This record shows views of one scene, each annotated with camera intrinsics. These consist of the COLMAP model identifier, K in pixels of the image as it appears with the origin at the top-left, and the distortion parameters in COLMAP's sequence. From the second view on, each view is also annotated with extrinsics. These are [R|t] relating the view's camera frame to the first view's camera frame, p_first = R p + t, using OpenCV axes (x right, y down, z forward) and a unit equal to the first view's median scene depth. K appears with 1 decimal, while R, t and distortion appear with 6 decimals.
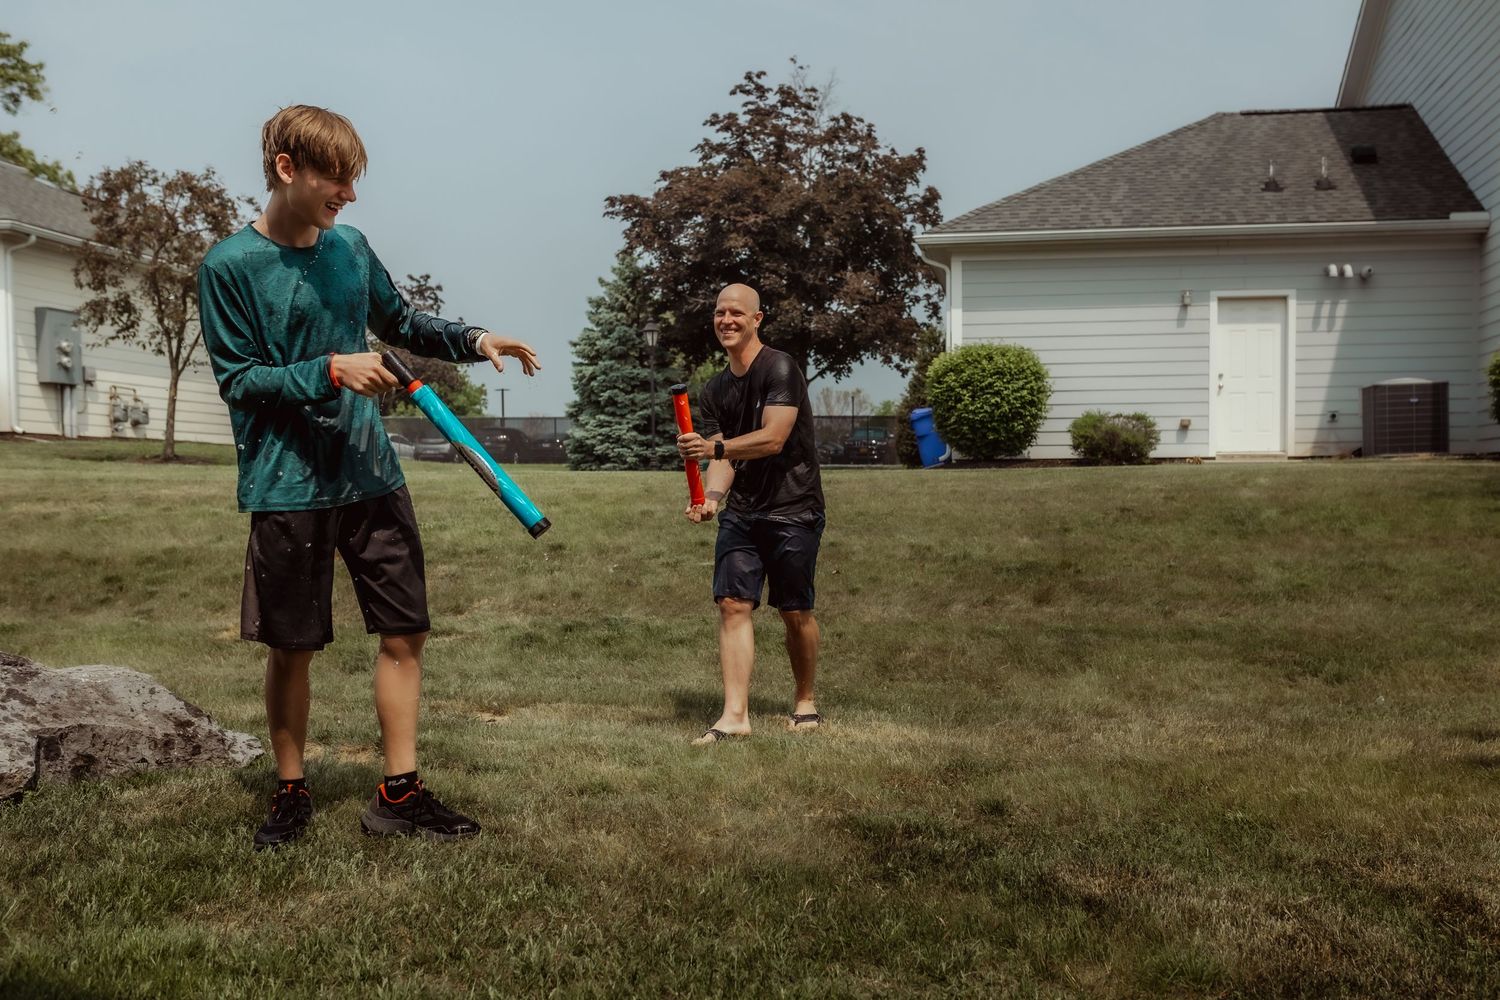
lens RADIAL K [[1481.2, 0, 919.6], [0, 1481.2, 542.7], [0, 0, 1]] dist [0.013550, 0.000000]
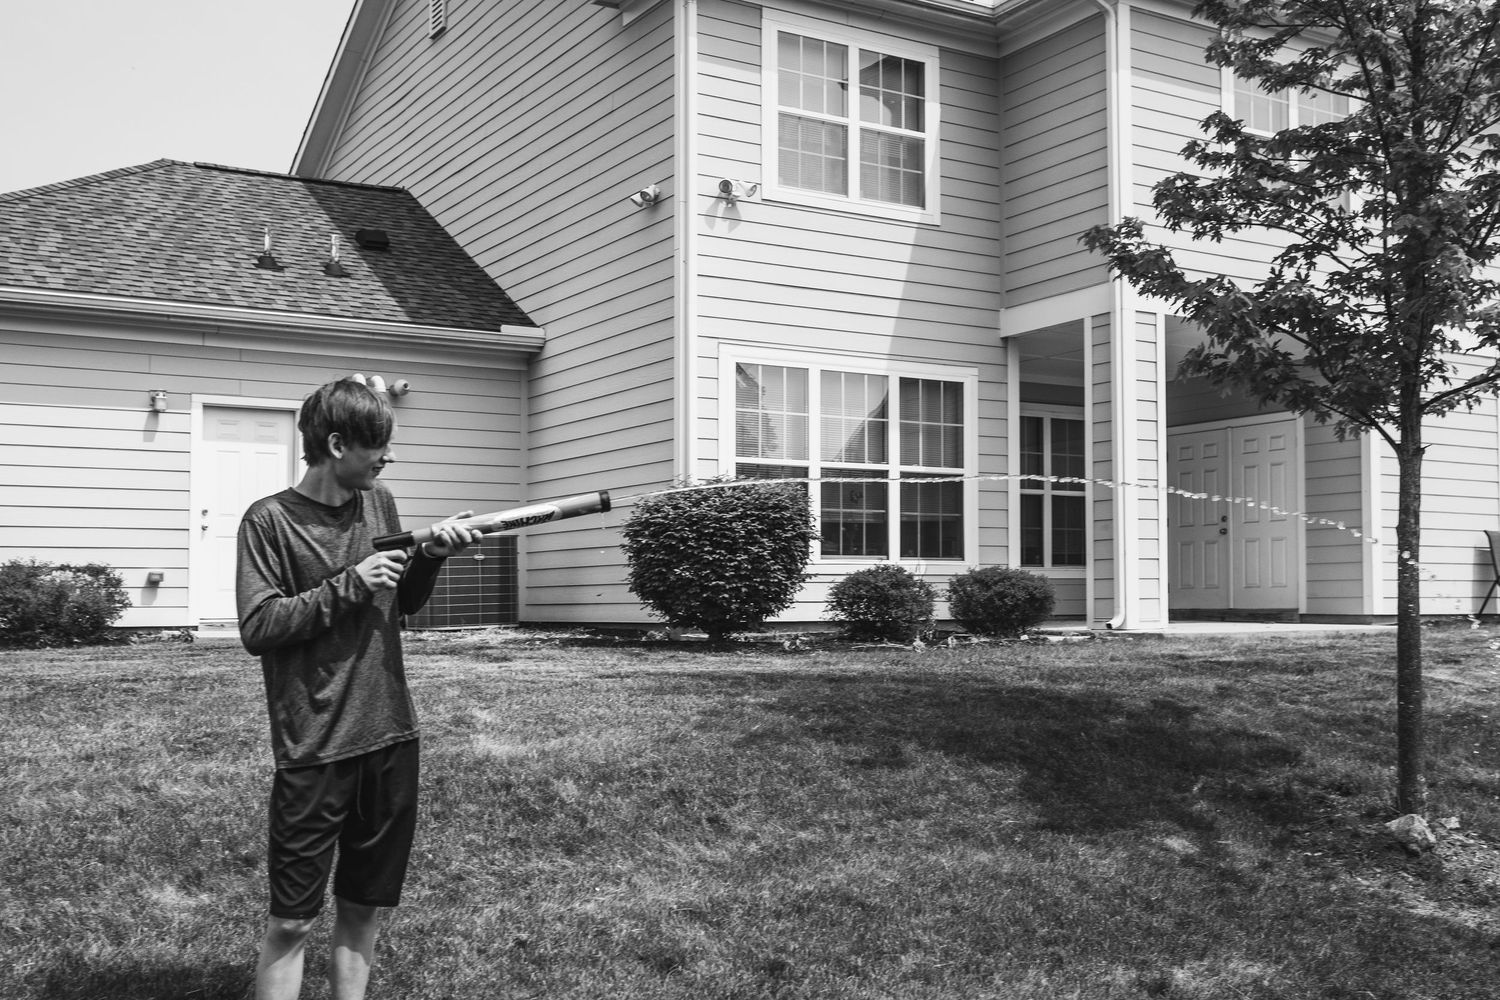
lens RADIAL K [[1528.1, 0, 728.9], [0, 1528.1, 541.3], [0, 0, 1]] dist [0.005101, 0.000000]
pose [[0.793031, 0.024865, 0.608674, -0.047423], [0.021555, 0.997396, -0.068829, -0.042173], [-0.608800, 0.067704, 0.790429, 0.261675]]
